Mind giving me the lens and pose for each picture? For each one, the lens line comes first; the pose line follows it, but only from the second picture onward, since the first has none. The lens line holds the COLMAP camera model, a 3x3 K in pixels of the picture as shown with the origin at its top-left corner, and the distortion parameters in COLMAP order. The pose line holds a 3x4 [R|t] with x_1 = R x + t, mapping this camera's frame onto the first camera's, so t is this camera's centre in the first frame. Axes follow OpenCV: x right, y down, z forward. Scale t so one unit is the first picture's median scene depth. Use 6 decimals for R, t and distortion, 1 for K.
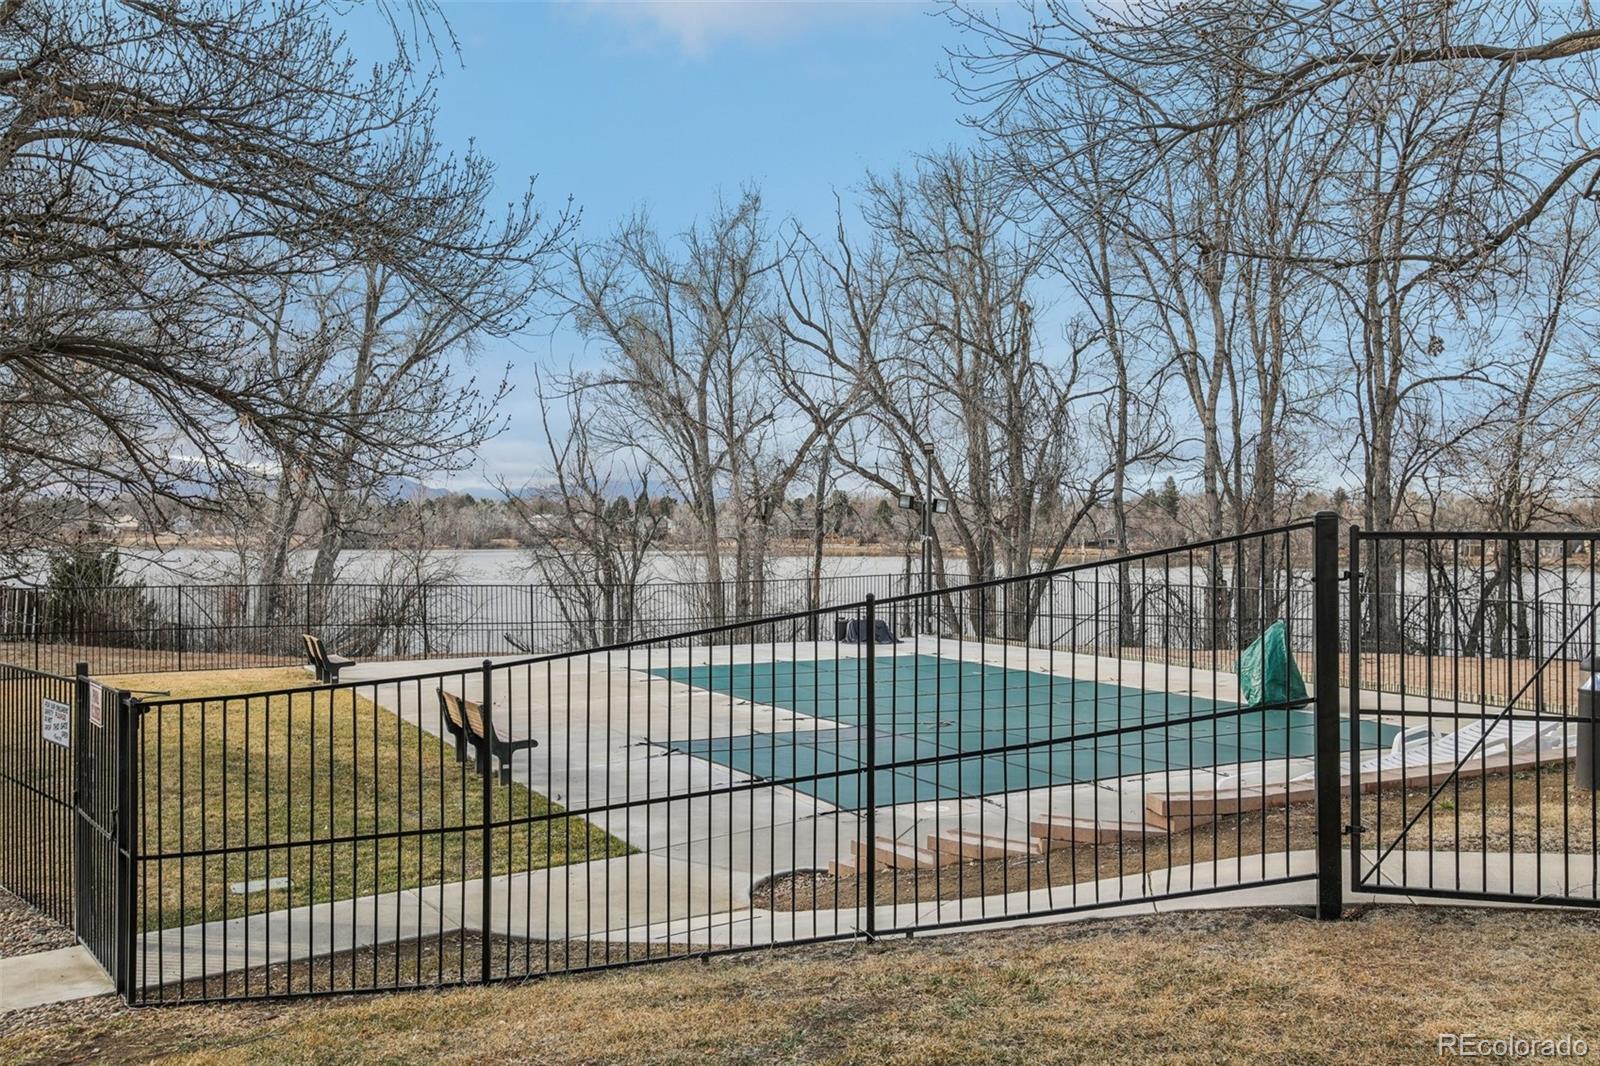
lens RADIAL K [[1380.8, 0, 792.1], [0, 1380.8, 545.2], [0, 0, 1]] dist [0.078682, -0.010557]
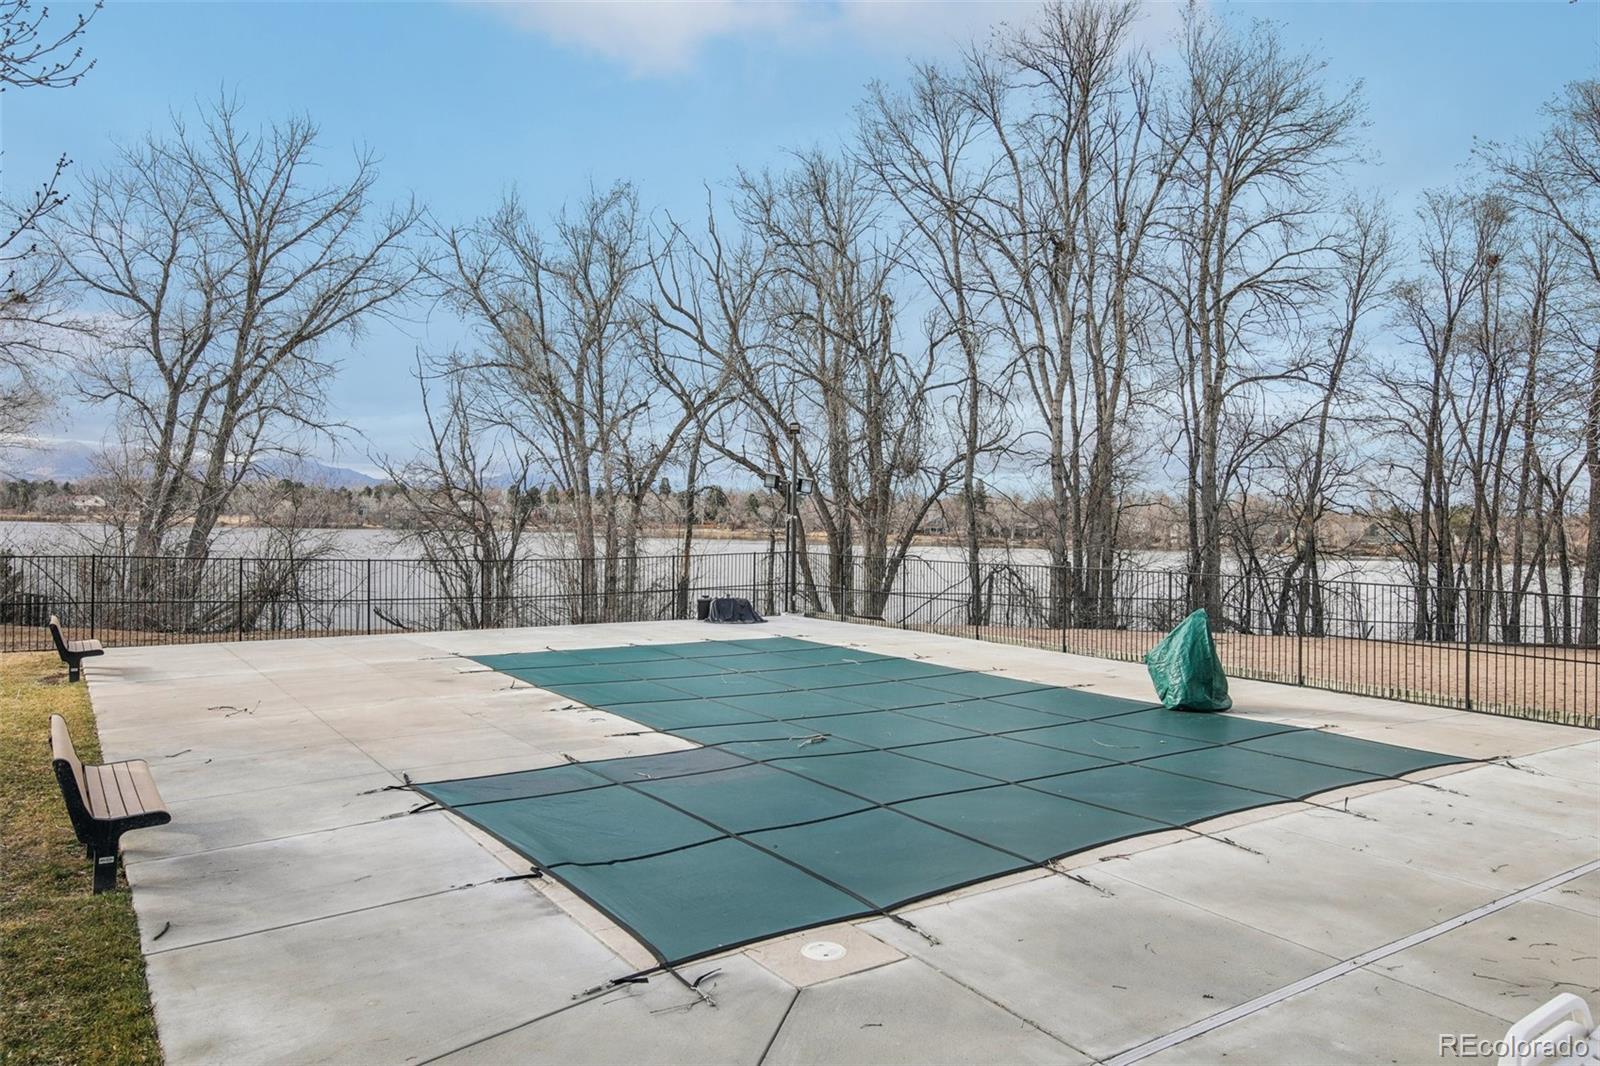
lens RADIAL K [[1087.8, 0, 795.3], [0, 1087.8, 530.1], [0, 0, 1]] dist [0.033435, 0.001458]
pose [[0.994364, 0.013155, 0.105198, 0.014370], [-0.012936, 0.999913, -0.002764, 0.005359], [-0.105225, 0.001388, 0.994447, 0.178118]]
